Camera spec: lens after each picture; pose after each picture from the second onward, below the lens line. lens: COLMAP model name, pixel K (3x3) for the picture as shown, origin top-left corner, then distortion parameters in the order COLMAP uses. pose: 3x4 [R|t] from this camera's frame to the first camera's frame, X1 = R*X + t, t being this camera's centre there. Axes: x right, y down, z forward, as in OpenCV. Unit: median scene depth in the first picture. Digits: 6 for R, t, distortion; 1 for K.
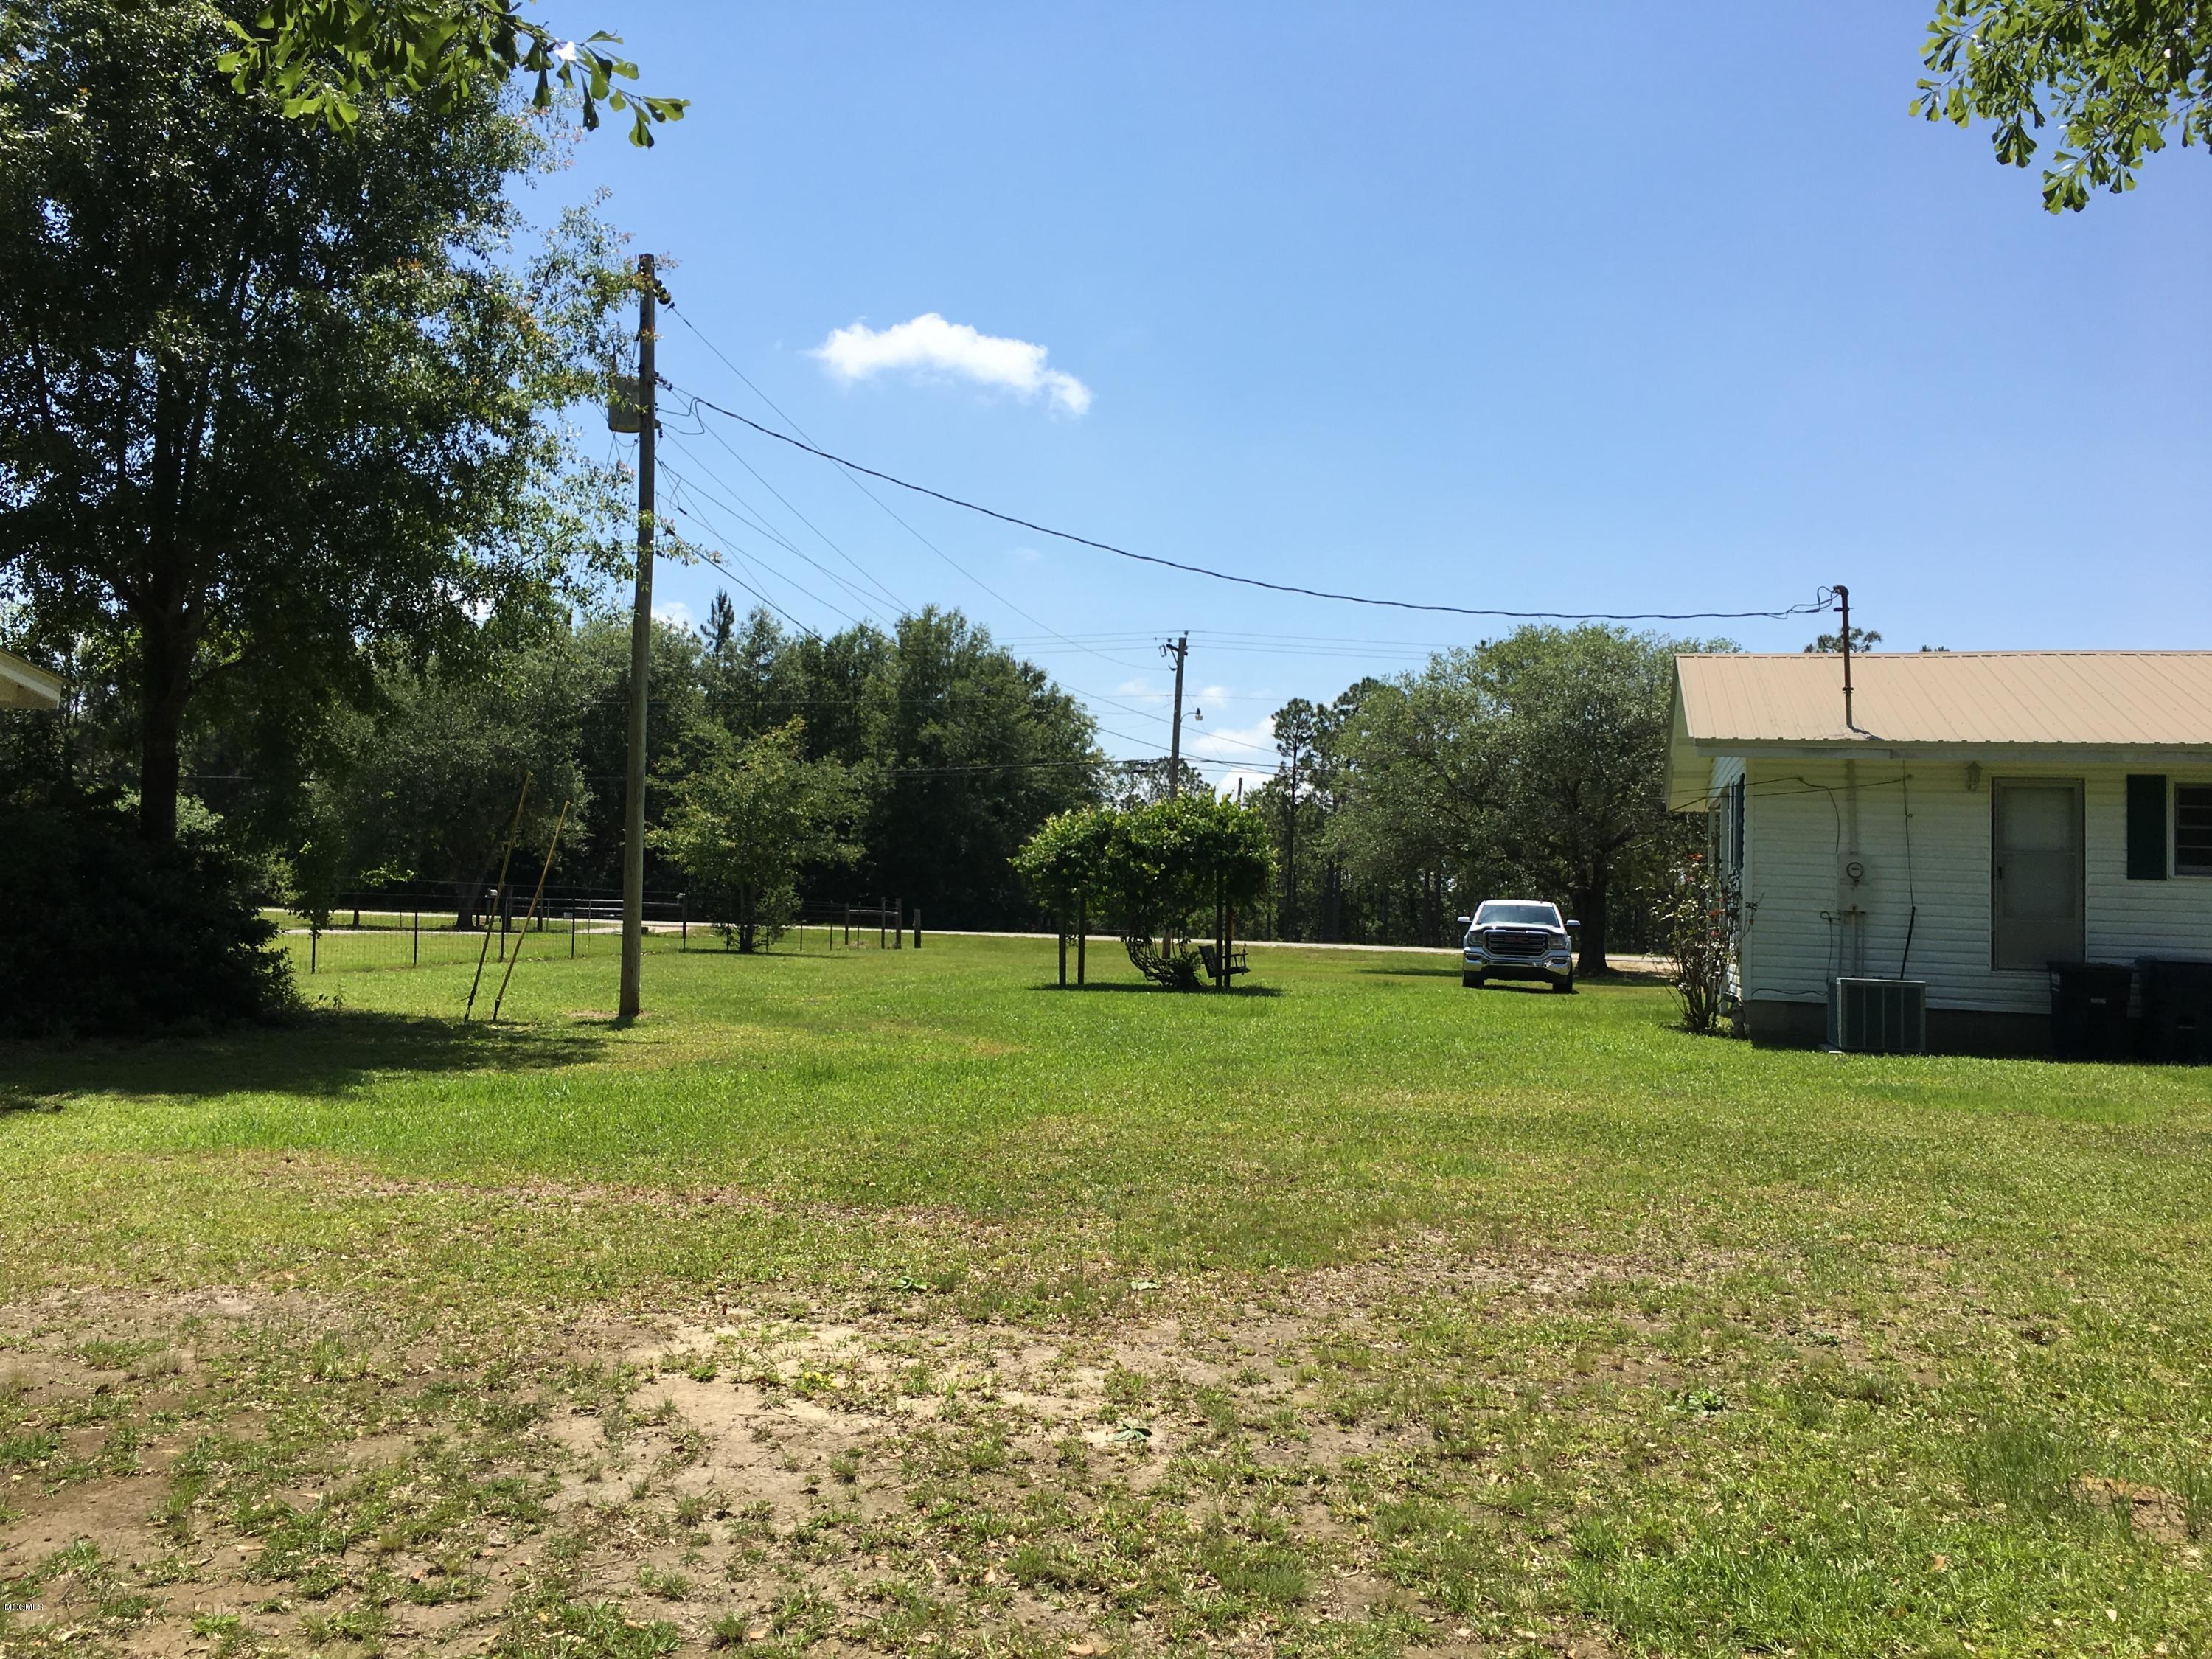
lens RADIAL K [[1898.5, 0, 1105.8], [0, 1898.5, 825.5], [0, 0, 1]] dist [0.089408, -0.114548]
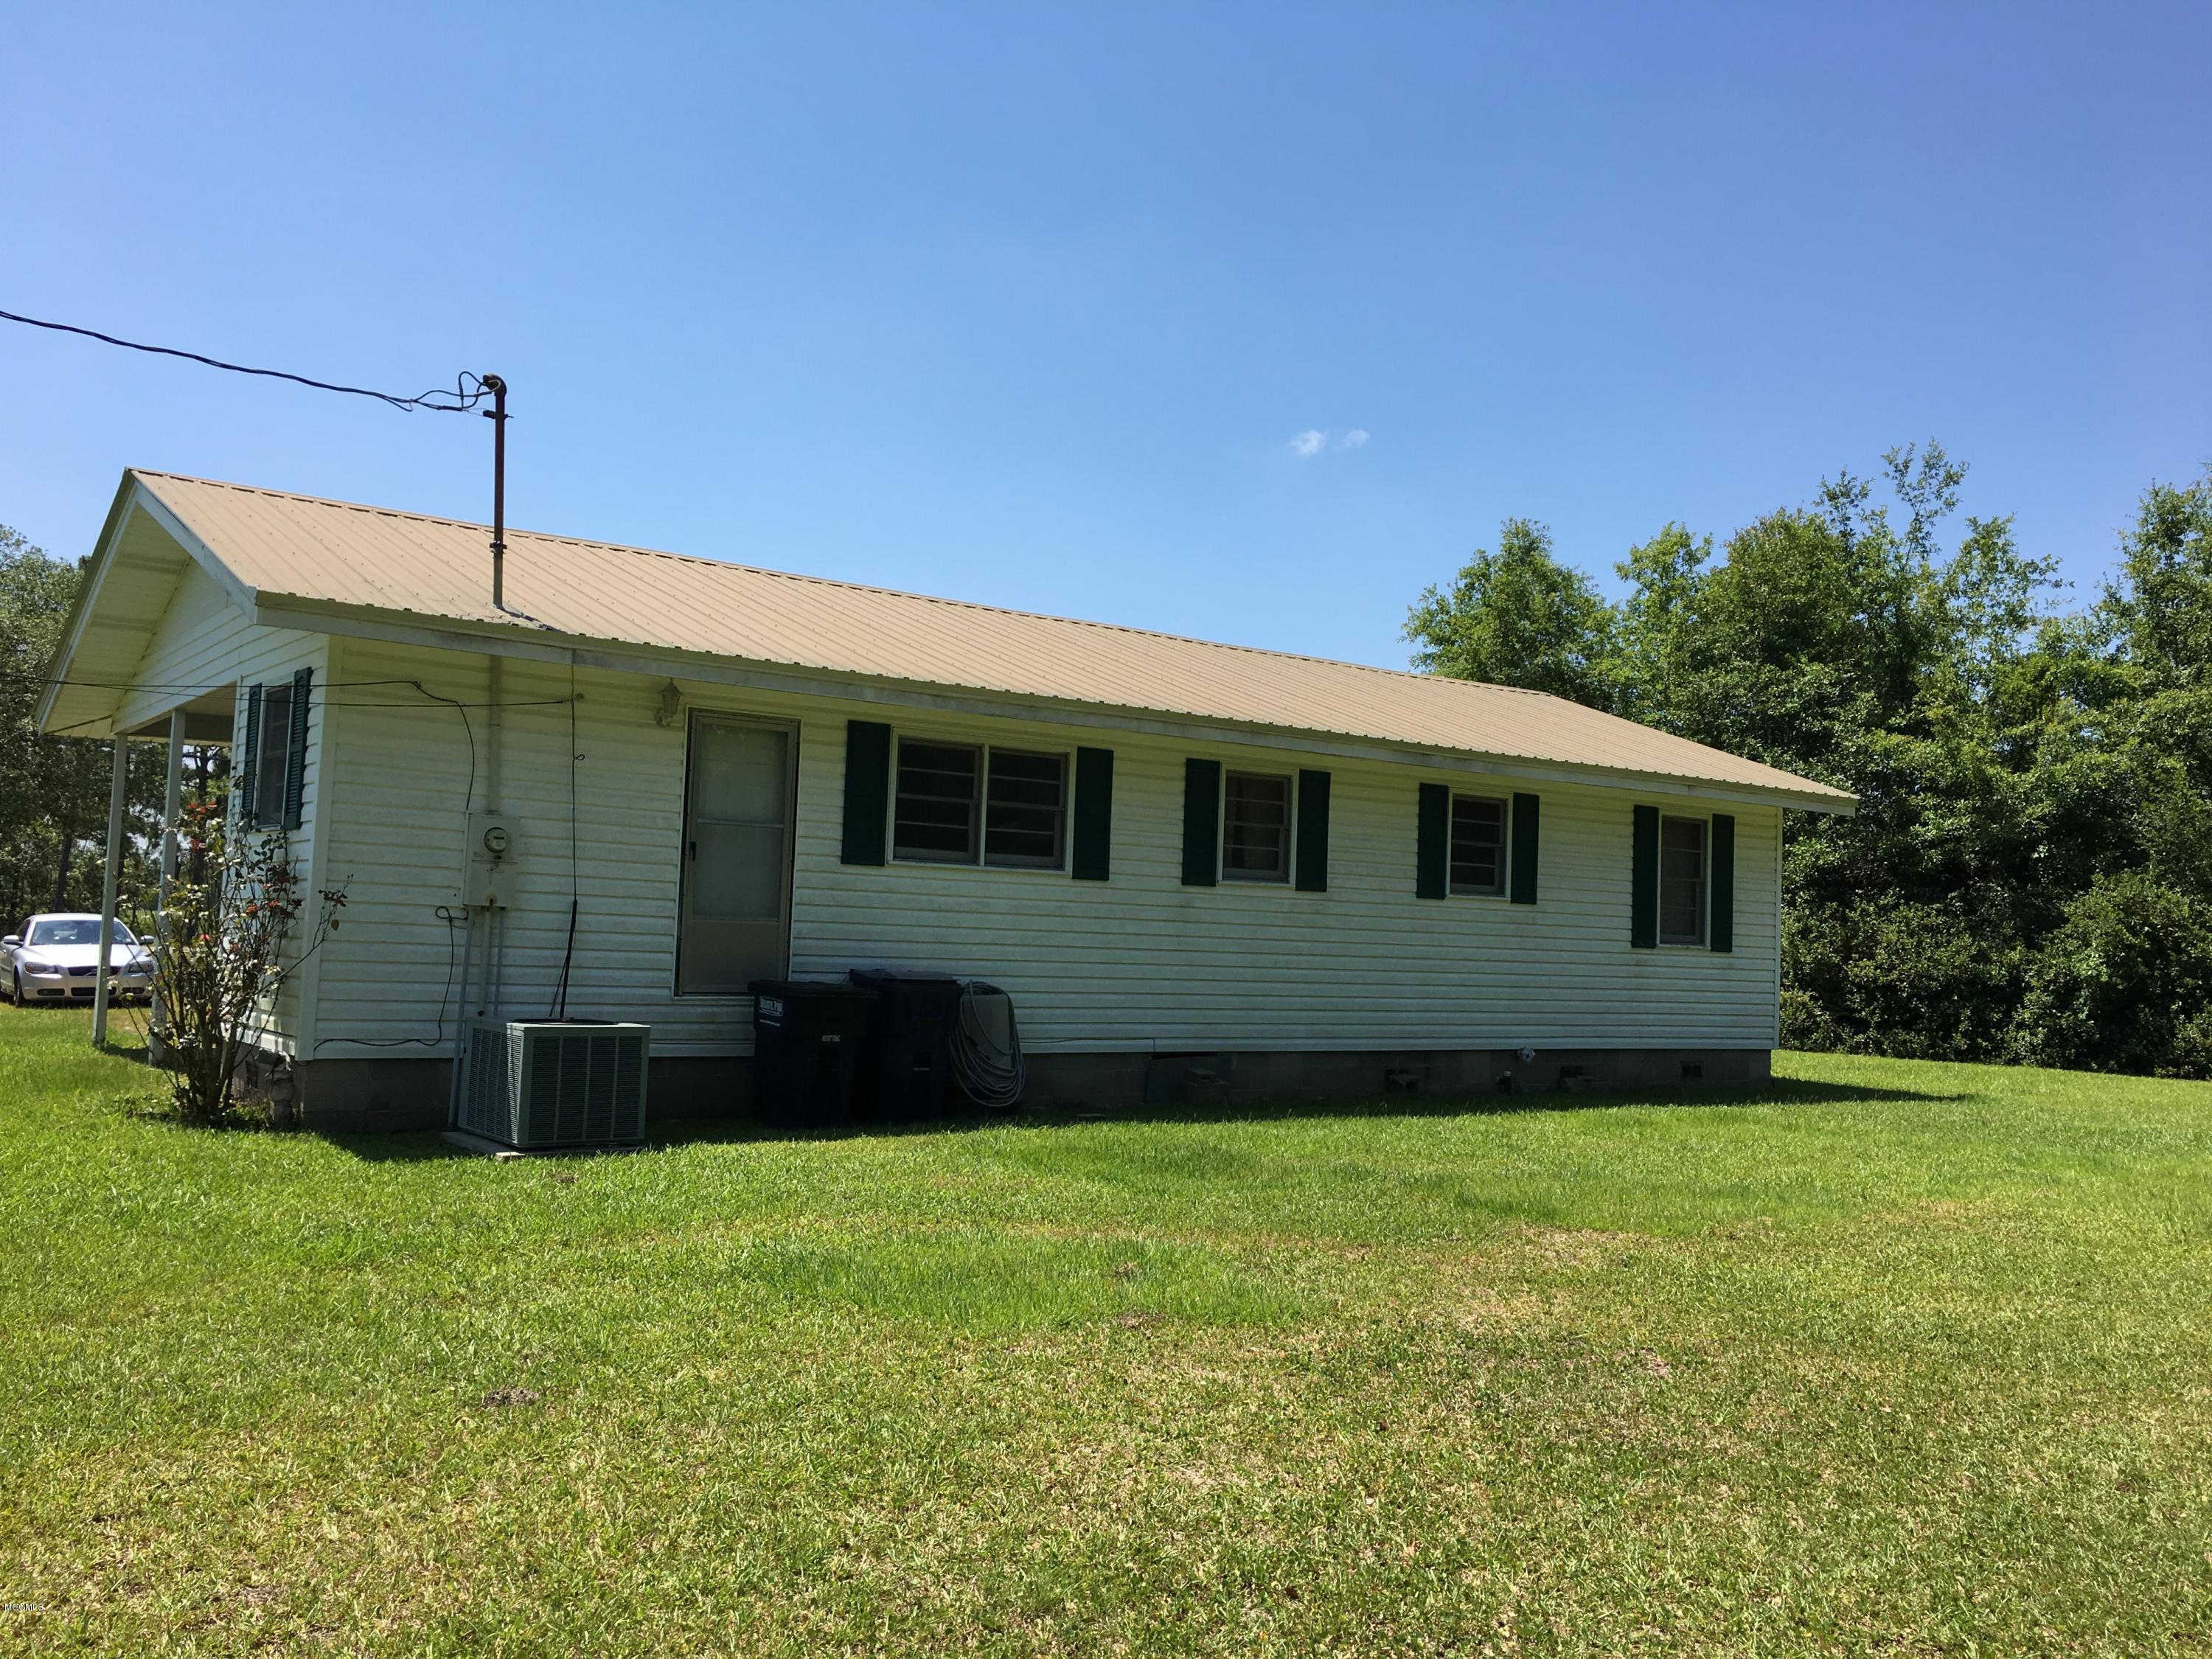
lens RADIAL K [[1898.5, 0, 1144.3], [0, 1898.5, 790.8], [0, 0, 1]] dist [0.089408, -0.114548]
pose [[0.624844, 0.052855, 0.778959, 0.041716], [-0.050677, 0.998348, -0.027091, 0.013811], [-0.779103, -0.022548, 0.626490, 0.456792]]
